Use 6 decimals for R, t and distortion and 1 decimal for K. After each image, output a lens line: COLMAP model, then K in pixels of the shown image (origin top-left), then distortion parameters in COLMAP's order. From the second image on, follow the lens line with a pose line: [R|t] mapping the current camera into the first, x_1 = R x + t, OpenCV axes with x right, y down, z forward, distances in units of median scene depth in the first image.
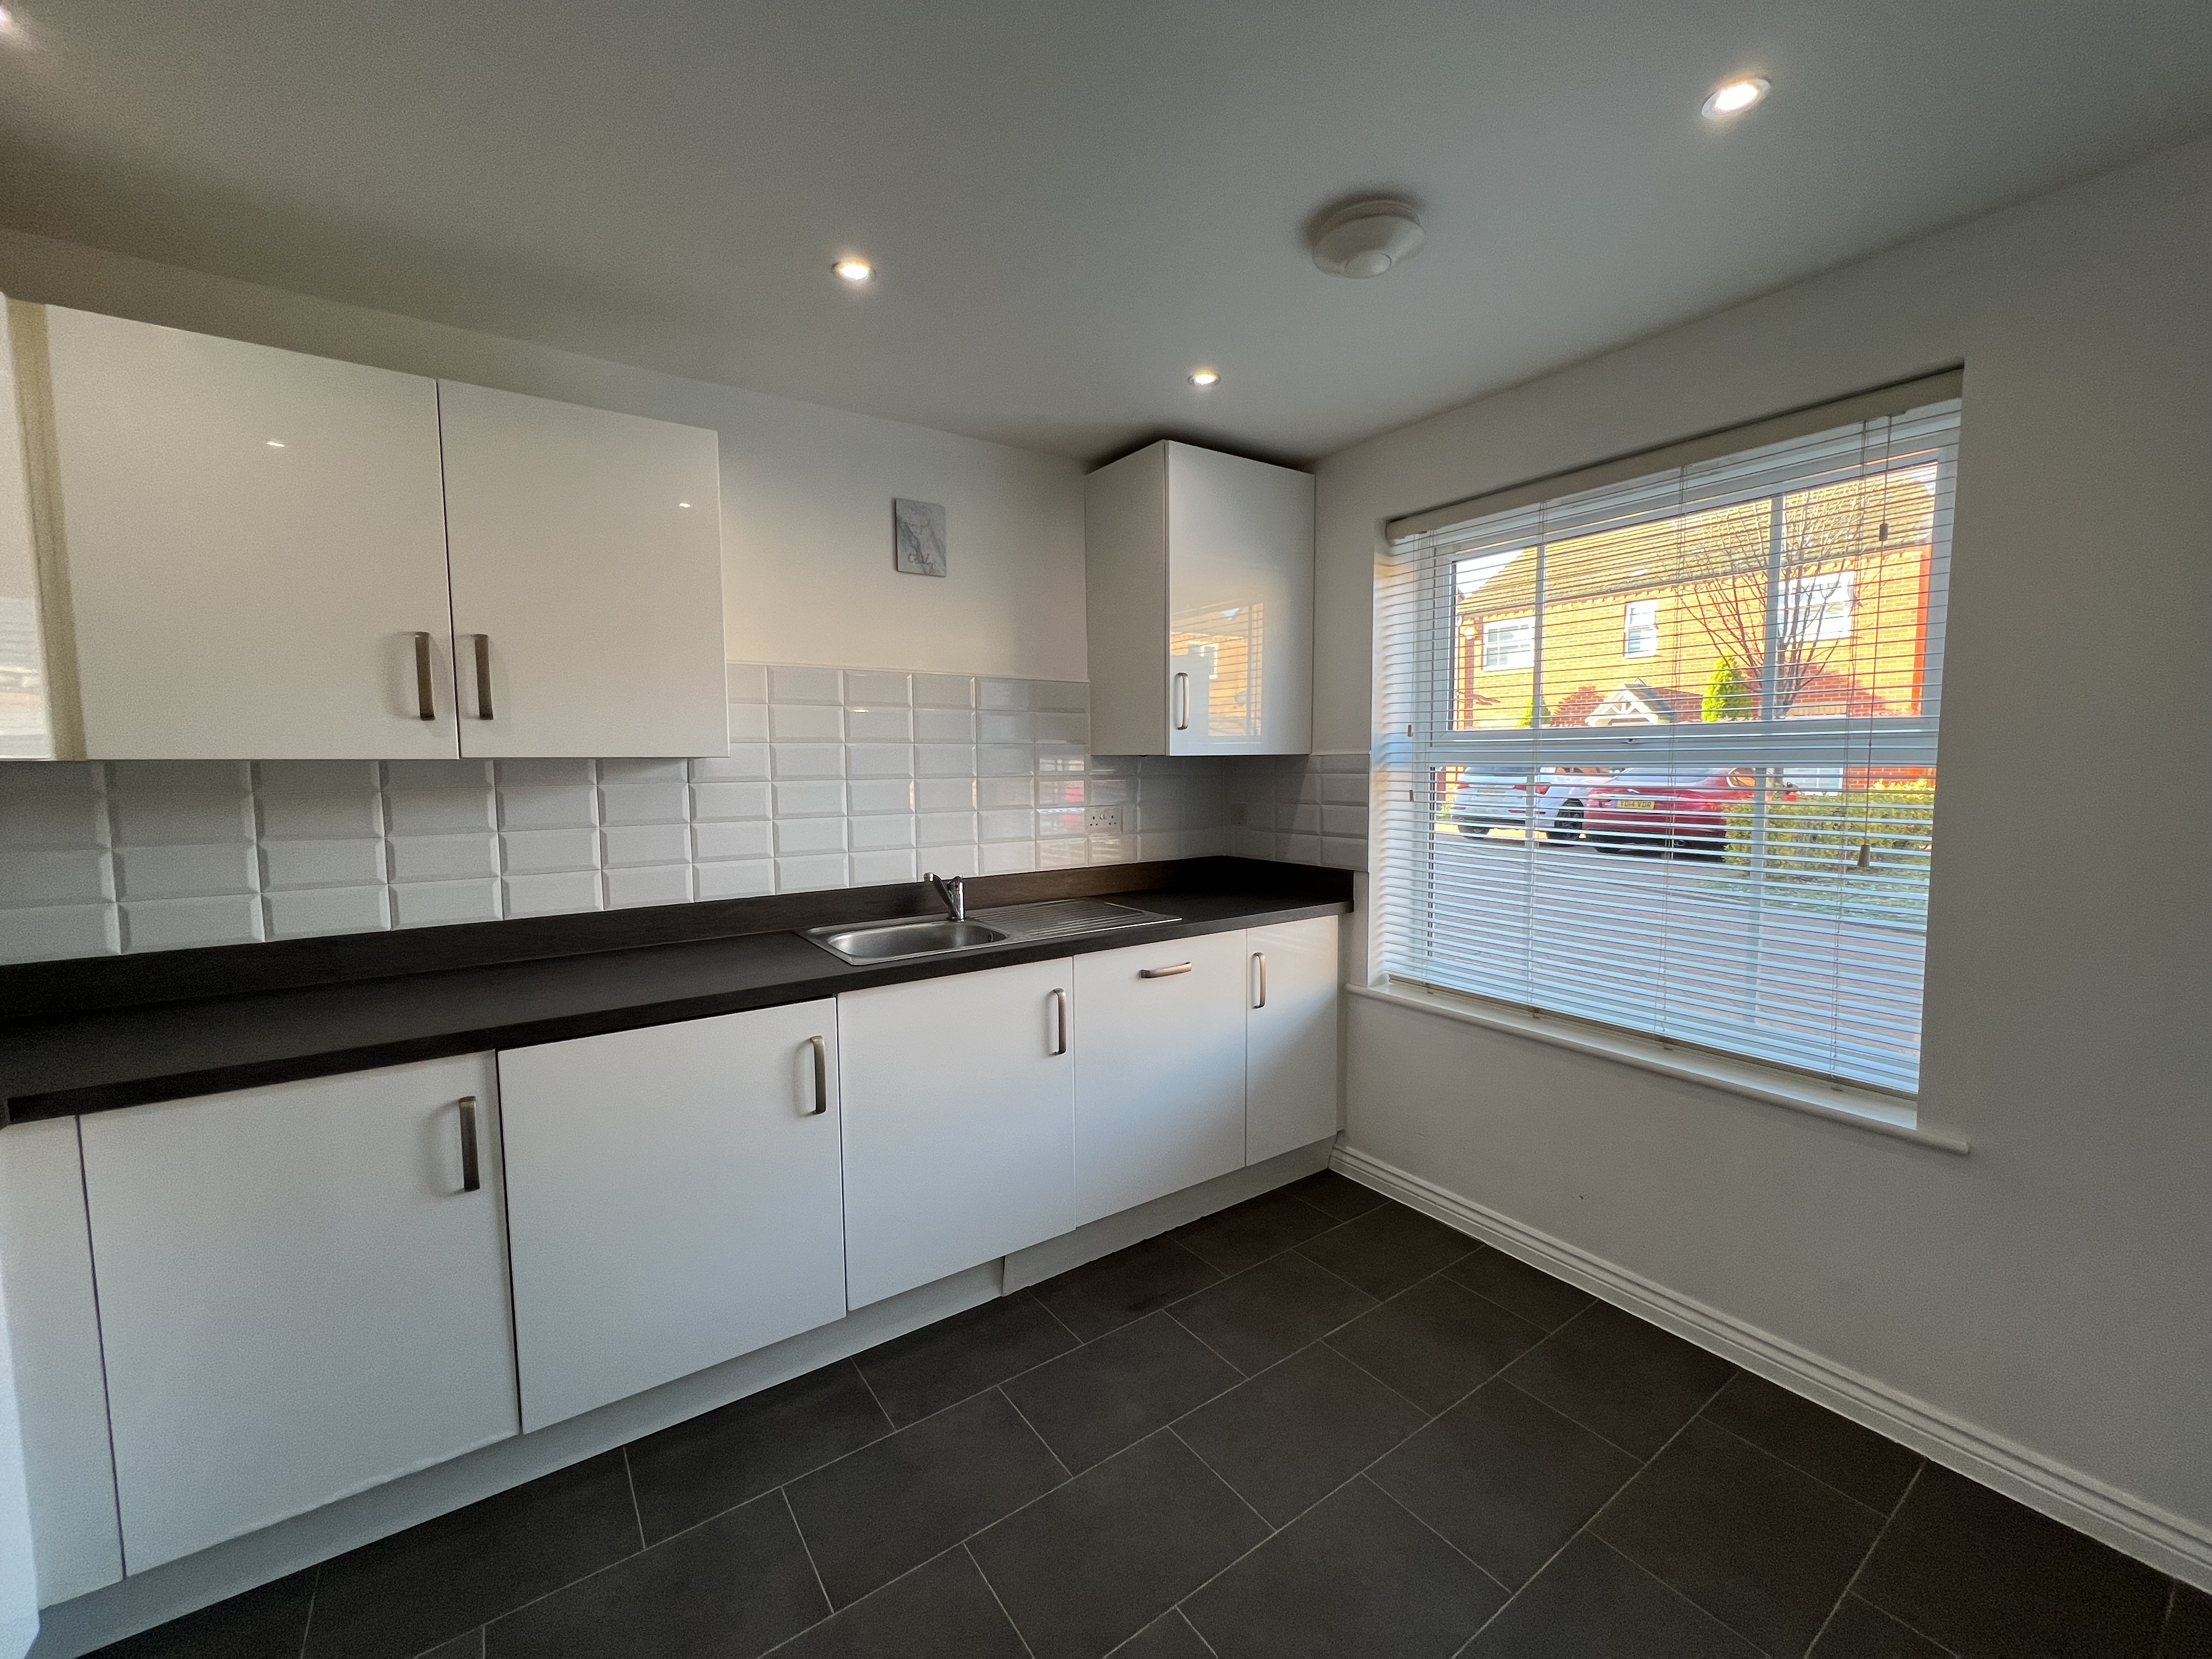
lens RADIAL K [[881.9, 0, 1123.1], [0, 881.9, 822.9], [0, 0, 1]] dist [0.003566, 0.000077]
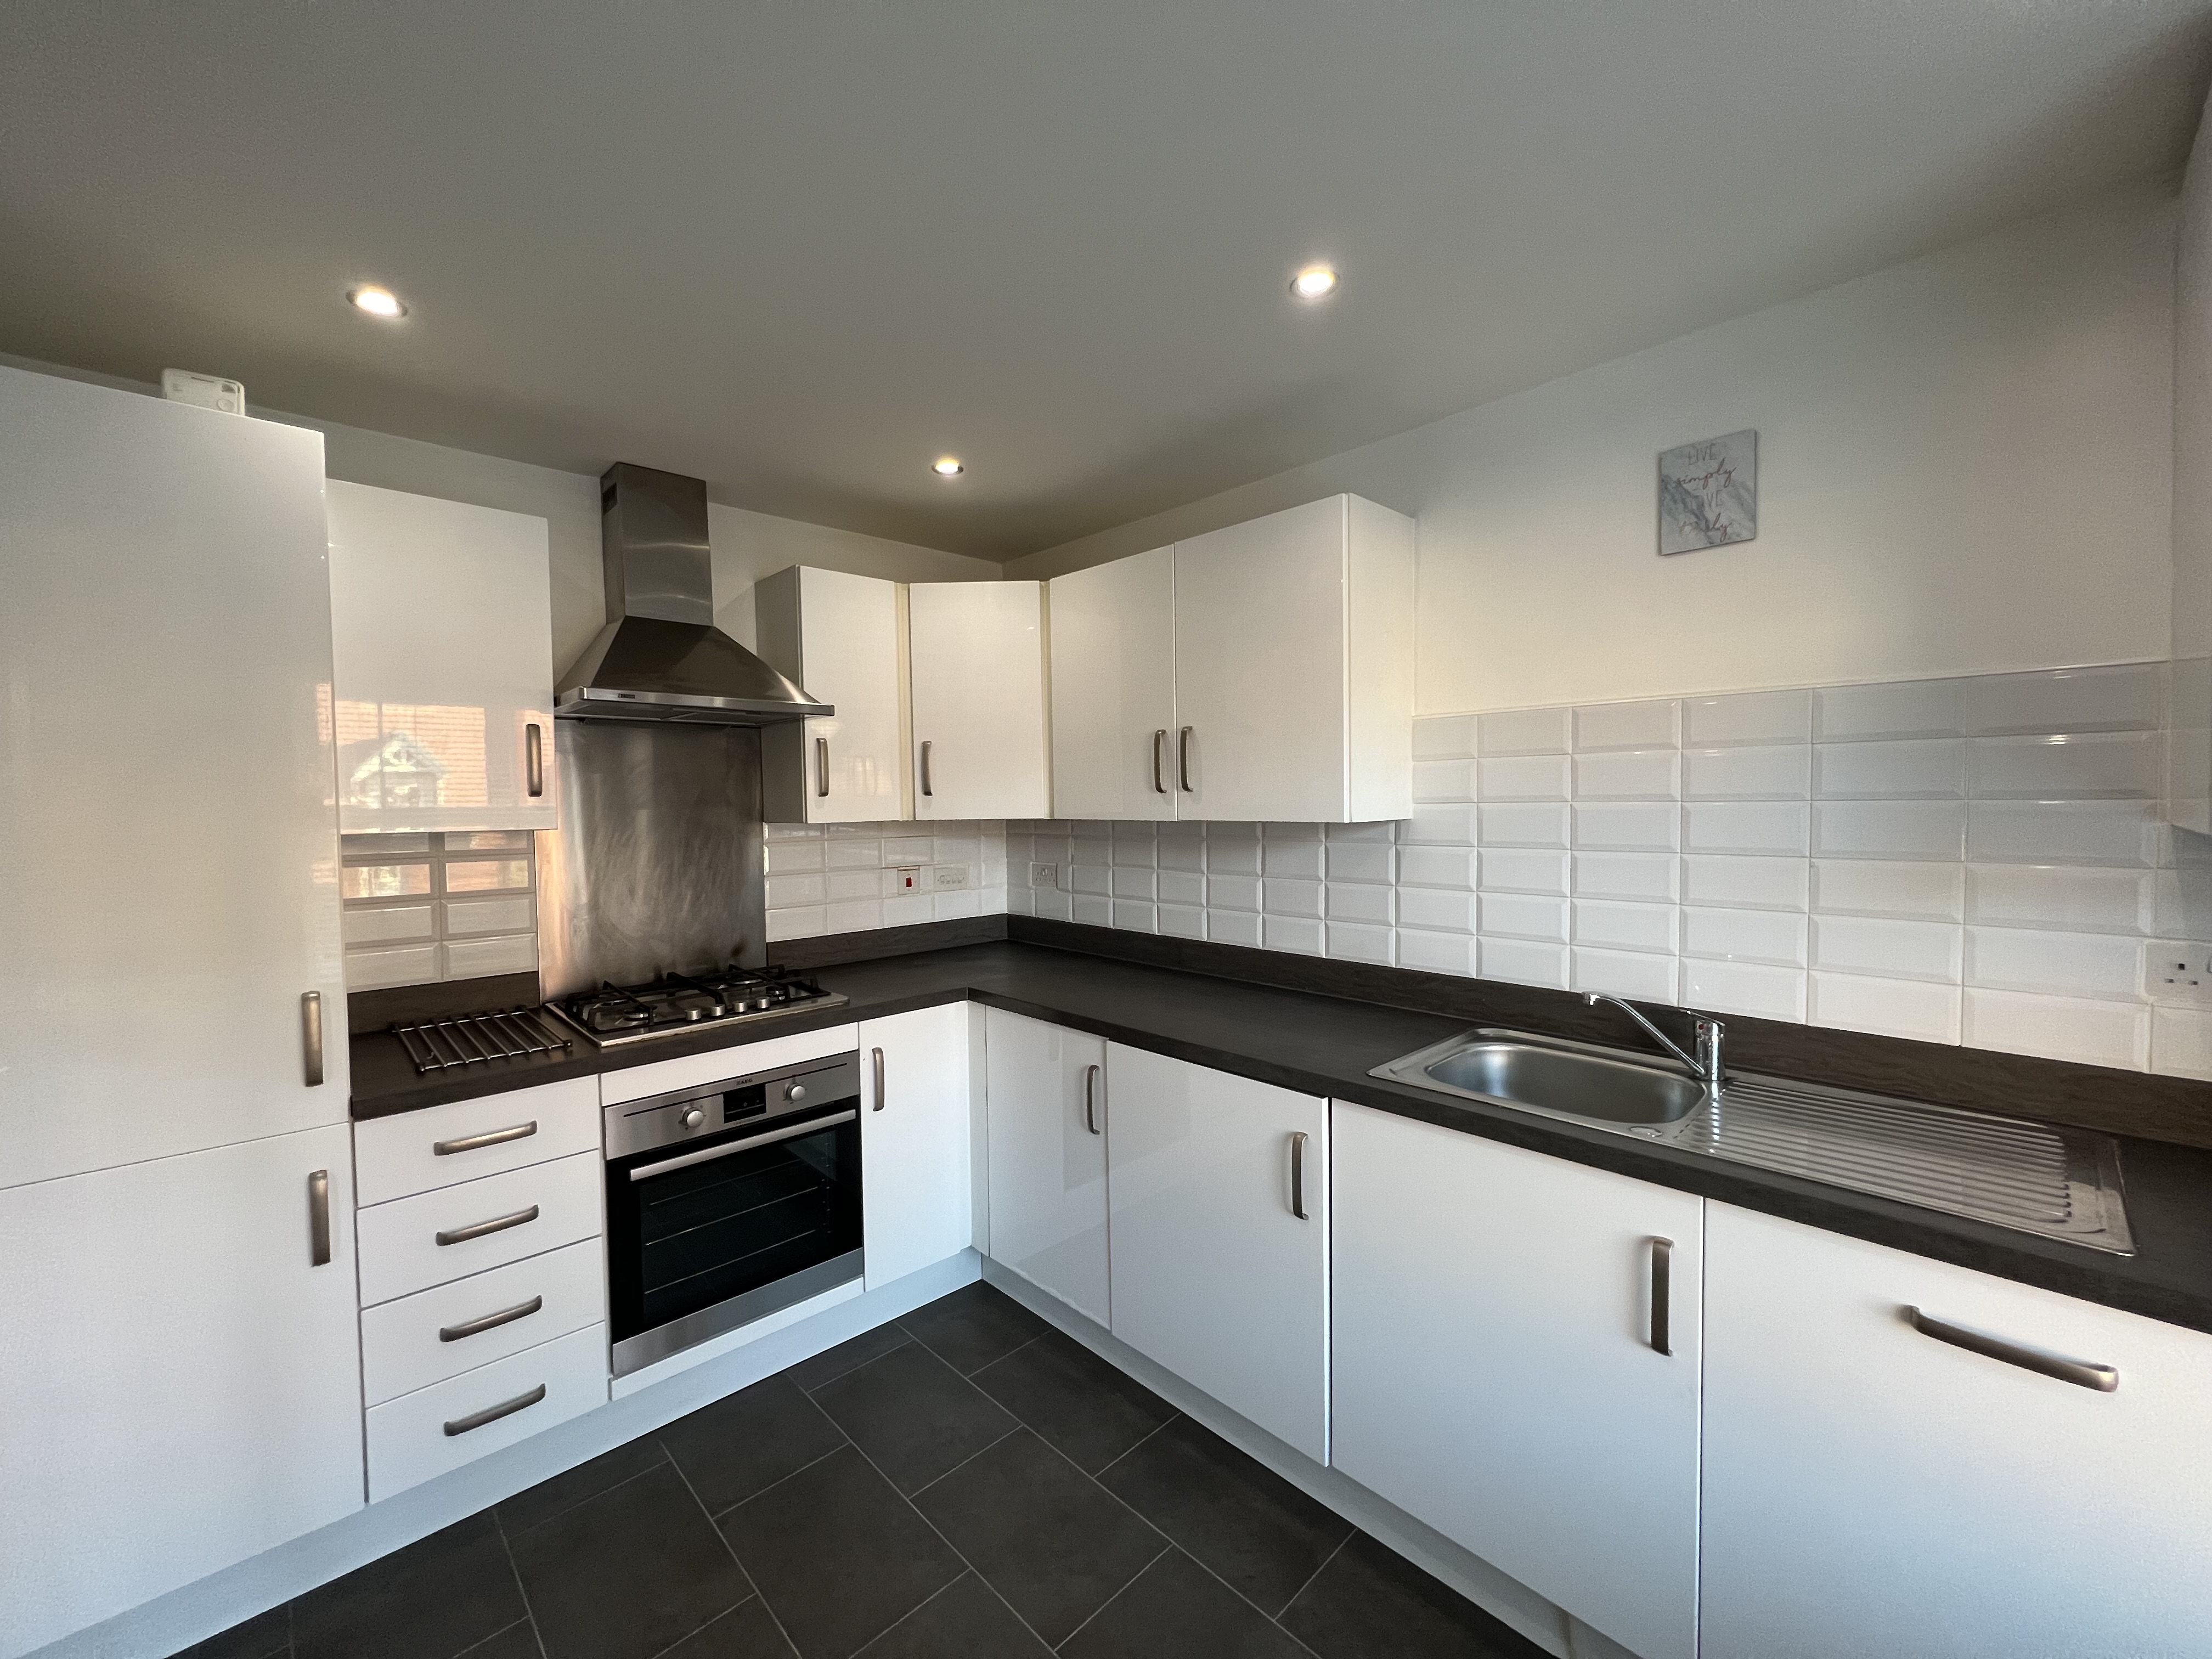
lens RADIAL K [[881.9, 0, 1123.0], [0, 881.9, 841.3], [0, 0, 1]] dist [0.003566, 0.000077]
pose [[0.156744, 0.039096, -0.986865, 0.423491], [-0.071682, 0.997031, 0.028113, -0.055243], [0.985035, 0.066334, 0.159081, 0.543787]]
